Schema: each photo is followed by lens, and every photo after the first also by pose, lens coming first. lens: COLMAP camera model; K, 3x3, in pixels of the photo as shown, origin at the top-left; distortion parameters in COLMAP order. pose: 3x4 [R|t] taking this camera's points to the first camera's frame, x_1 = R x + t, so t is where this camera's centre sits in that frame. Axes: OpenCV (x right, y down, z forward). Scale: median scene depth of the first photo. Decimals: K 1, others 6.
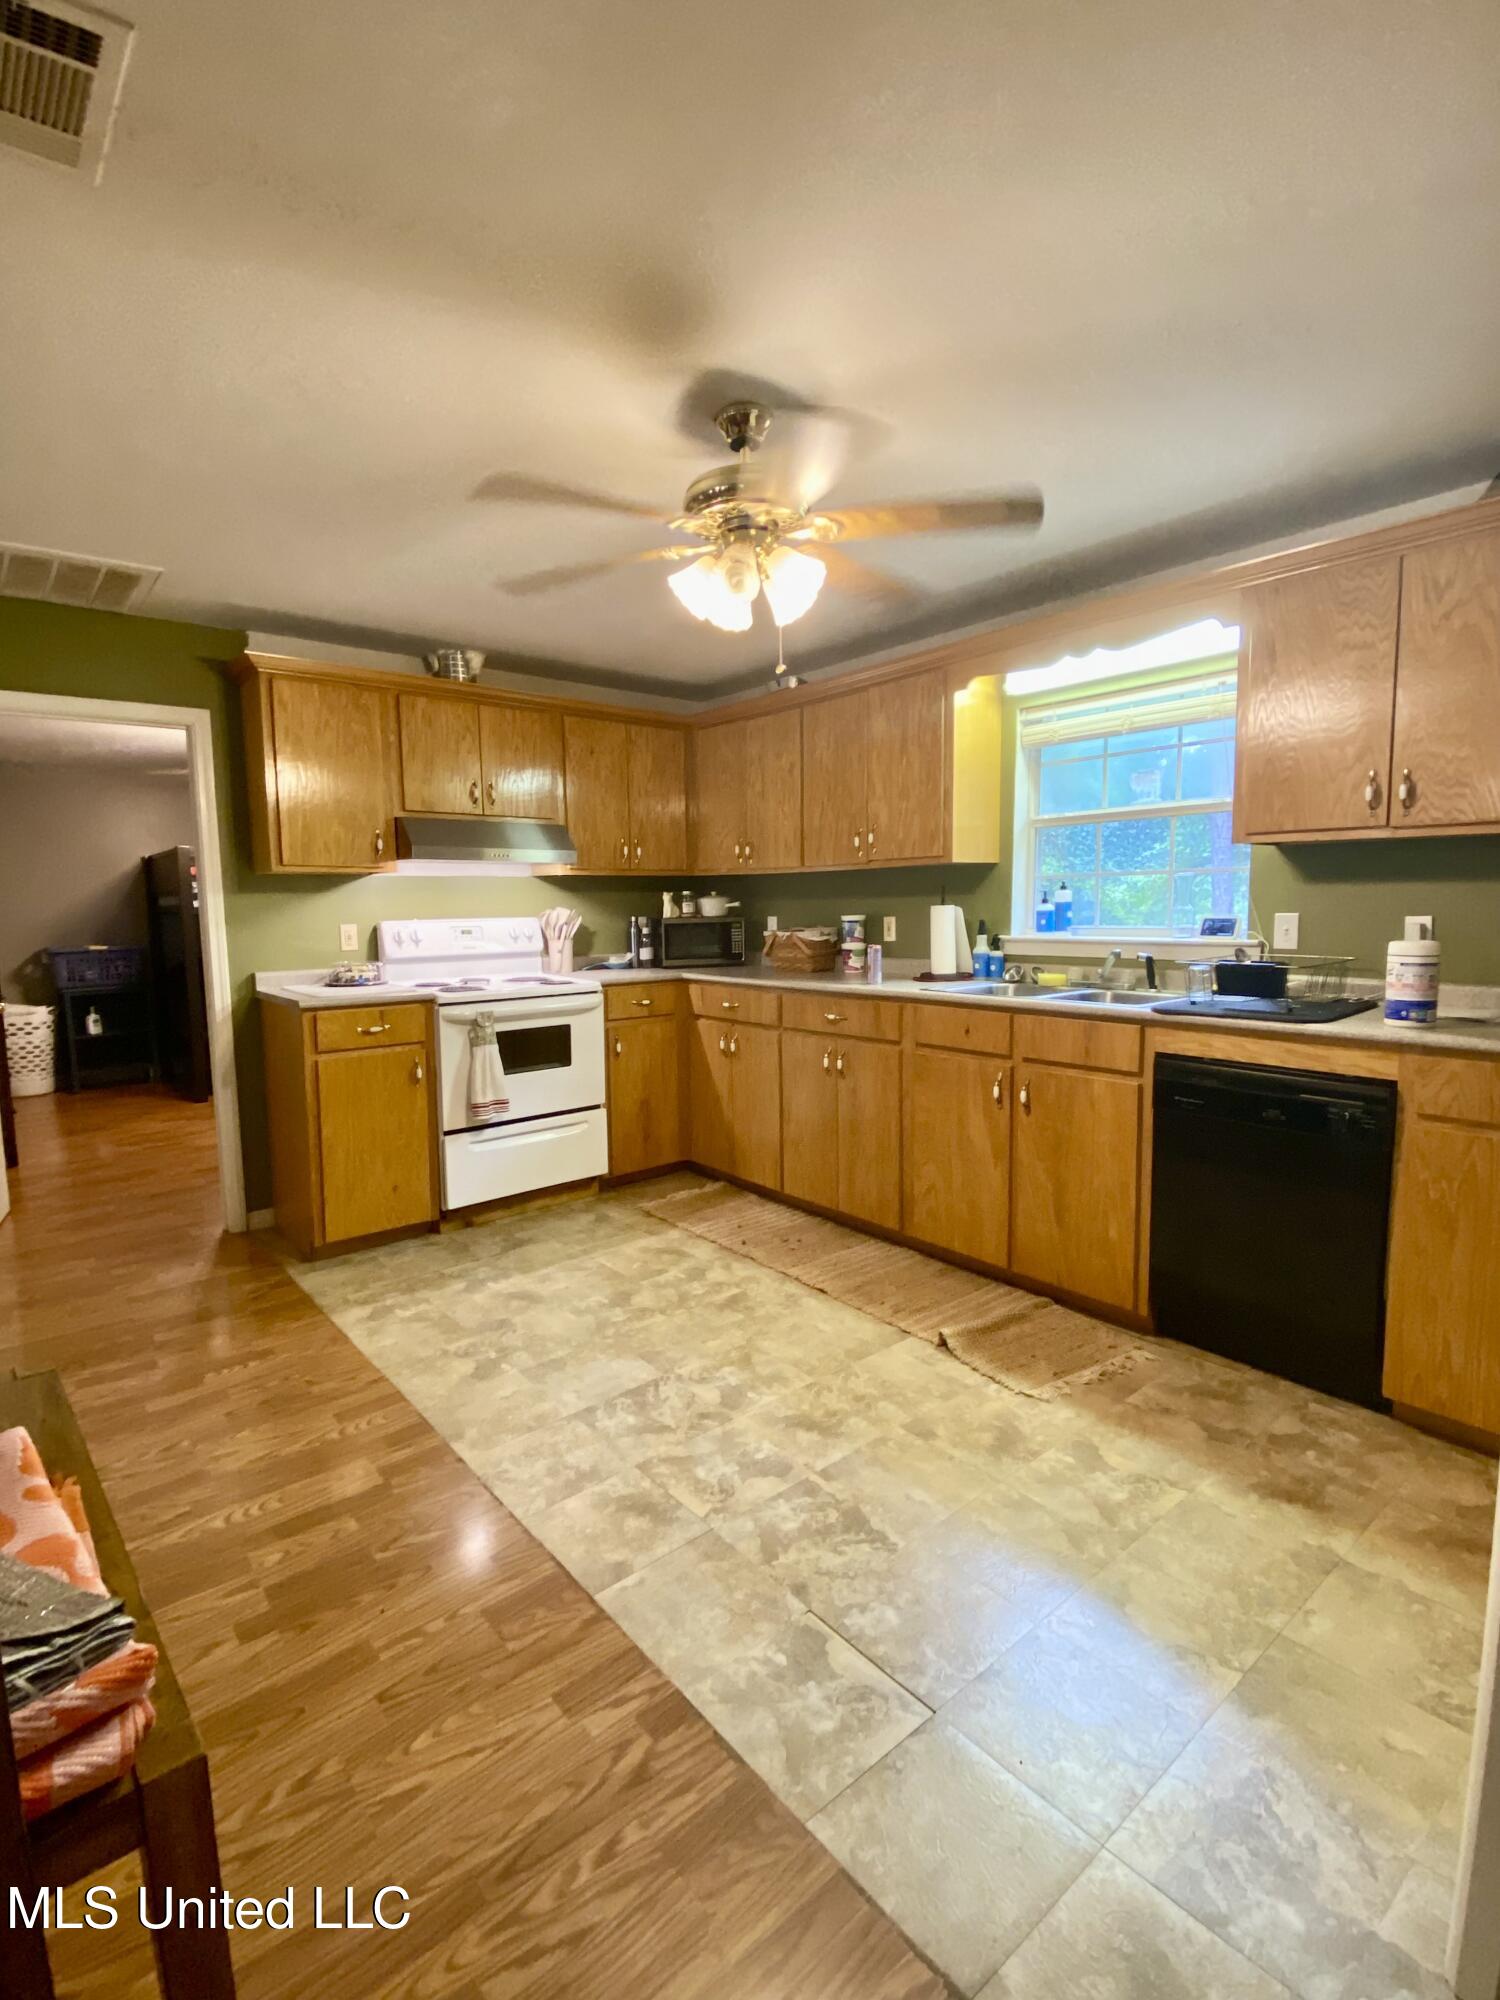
lens RADIAL K [[937.1, 0, 750.0], [0, 937.1, 1000.0], [0, 0, 1]] dist [0.001818, -0.000576]
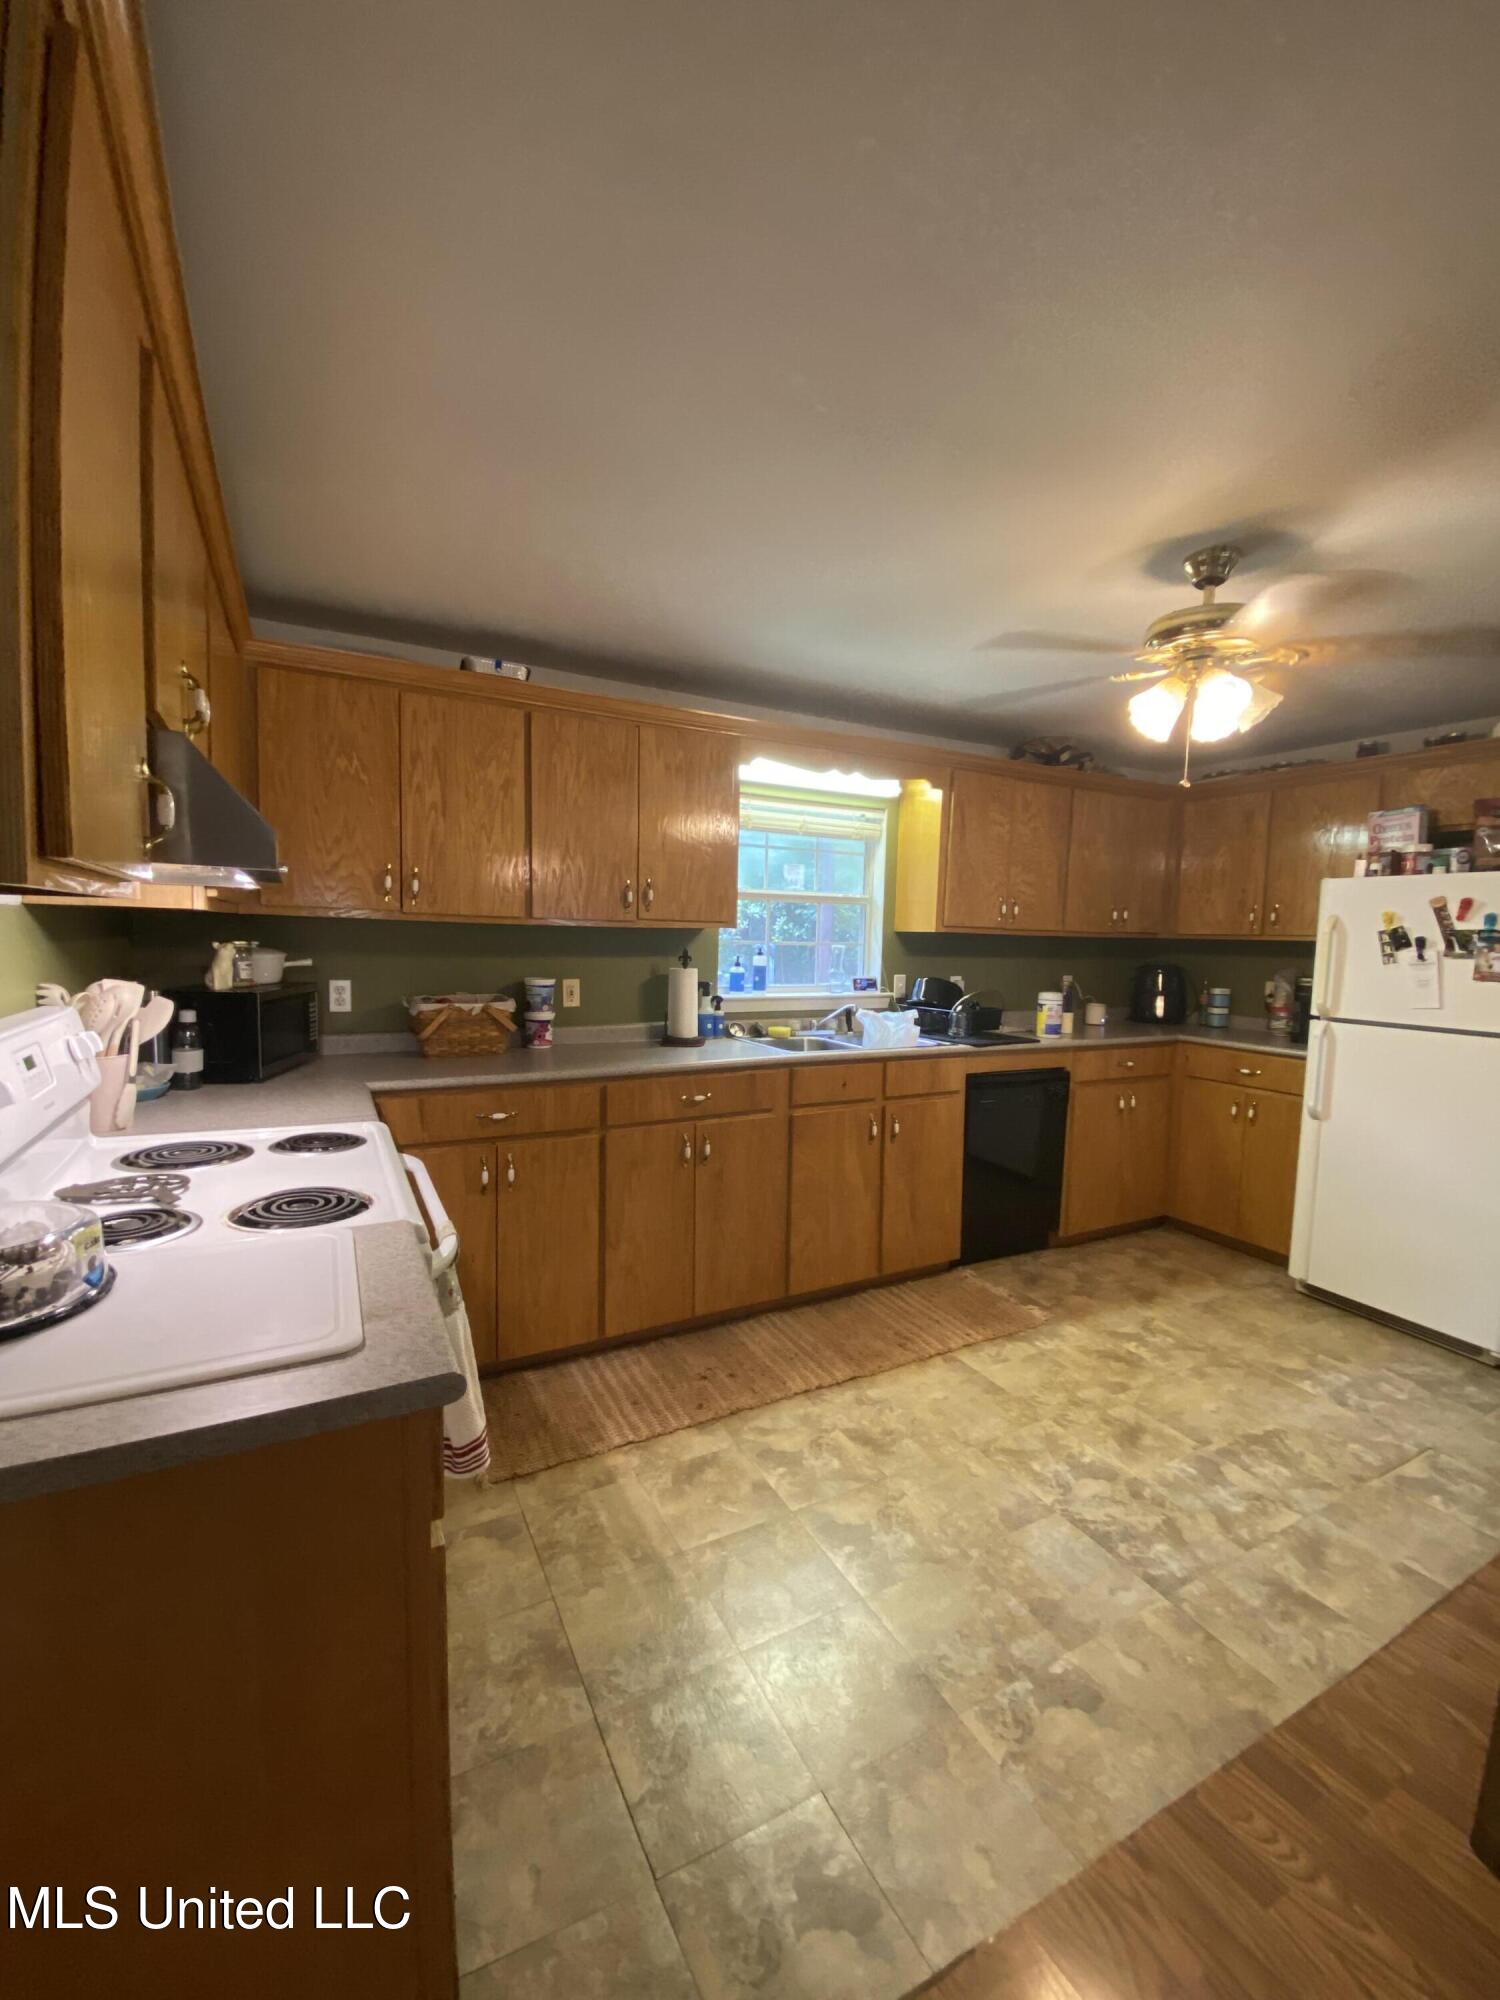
lens RADIAL K [[813.7, 0, 750.0], [0, 813.7, 1000.0], [0, 0, 1]] dist [0.014991, -0.014070]
pose [[0.204404, -0.067249, 0.976574, -0.886508], [0.071108, 0.996022, 0.053704, -0.156693], [-0.976300, 0.058465, 0.208373, 1.092875]]
